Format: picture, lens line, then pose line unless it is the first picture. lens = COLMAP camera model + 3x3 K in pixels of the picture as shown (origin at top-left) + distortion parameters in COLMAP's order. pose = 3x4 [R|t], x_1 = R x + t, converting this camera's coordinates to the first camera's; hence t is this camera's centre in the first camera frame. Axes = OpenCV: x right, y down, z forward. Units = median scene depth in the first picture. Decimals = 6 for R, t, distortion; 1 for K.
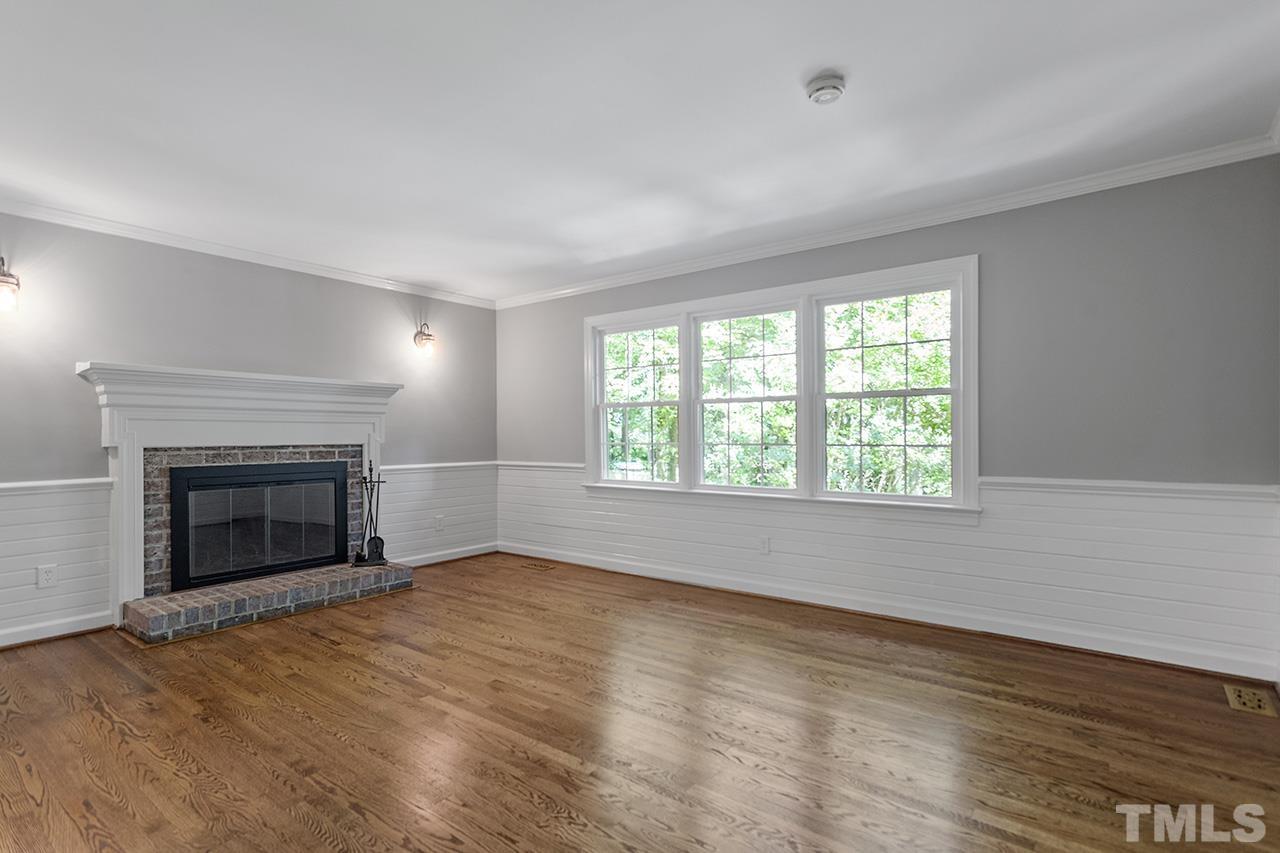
lens RADIAL K [[612.5, 0, 648.0], [0, 612.5, 431.7], [0, 0, 1]] dist [0.005621, -0.000795]
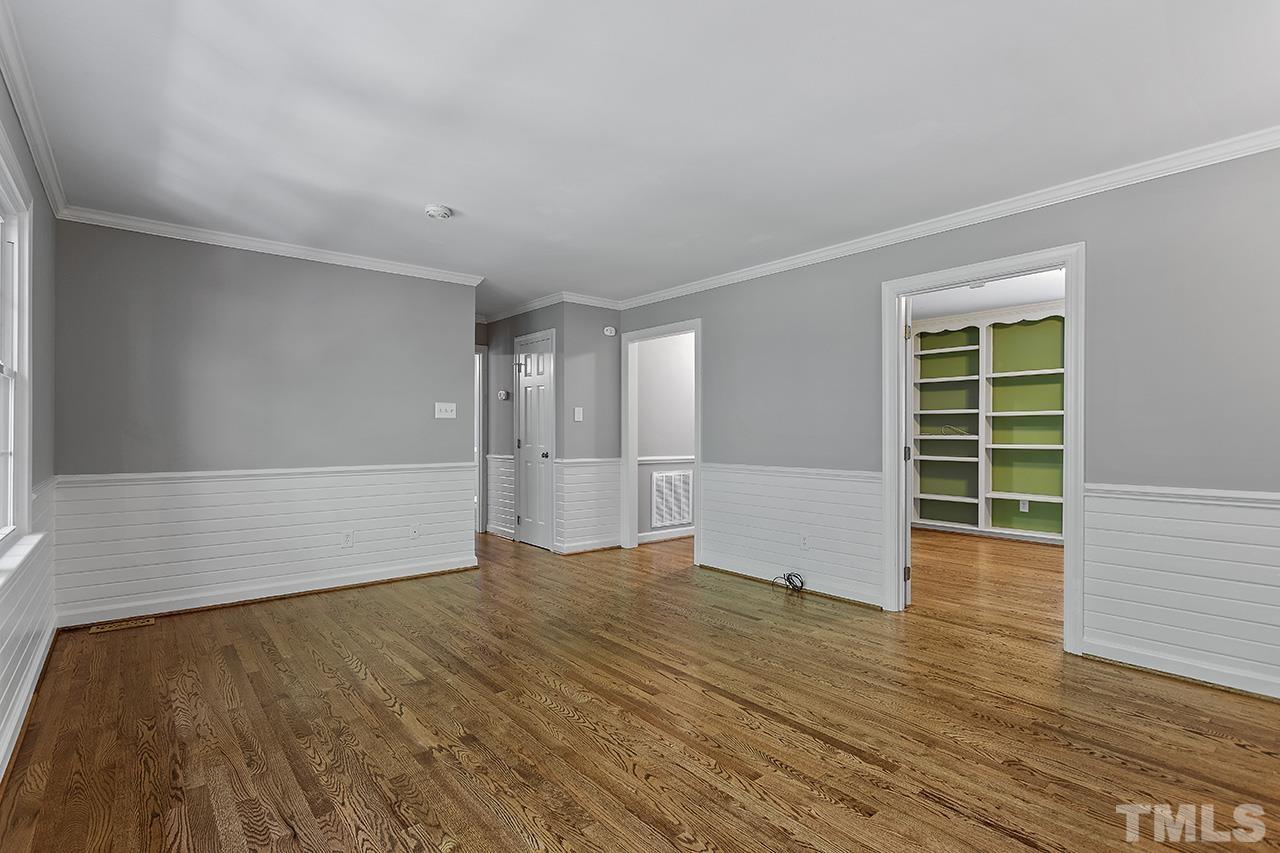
lens RADIAL K [[612.5, 0, 633.3], [0, 612.5, 438.3], [0, 0, 1]] dist [0.005621, -0.000795]
pose [[-0.970738, 0.003152, 0.240119, -0.323529], [0.004222, 0.999983, 0.003941, 0.007269], [-0.240103, 0.004840, -0.970735, 1.390801]]
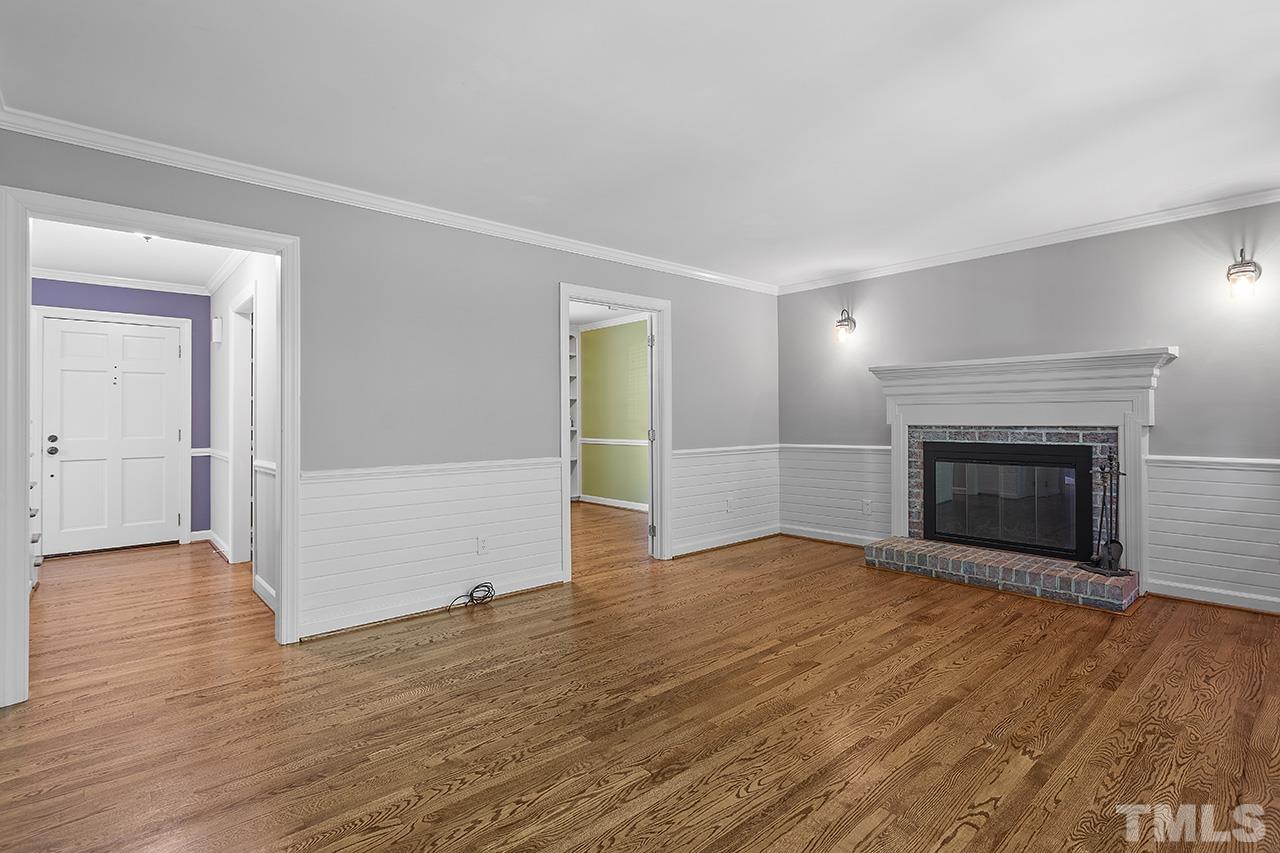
lens RADIAL K [[612.5, 0, 643.2], [0, 612.5, 424.7], [0, 0, 1]] dist [0.005621, -0.000795]
pose [[-0.192374, 0.016310, -0.981186, 0.569588], [0.013295, 0.999813, 0.014013, -0.001899], [0.981232, -0.010349, -0.192555, 0.663701]]
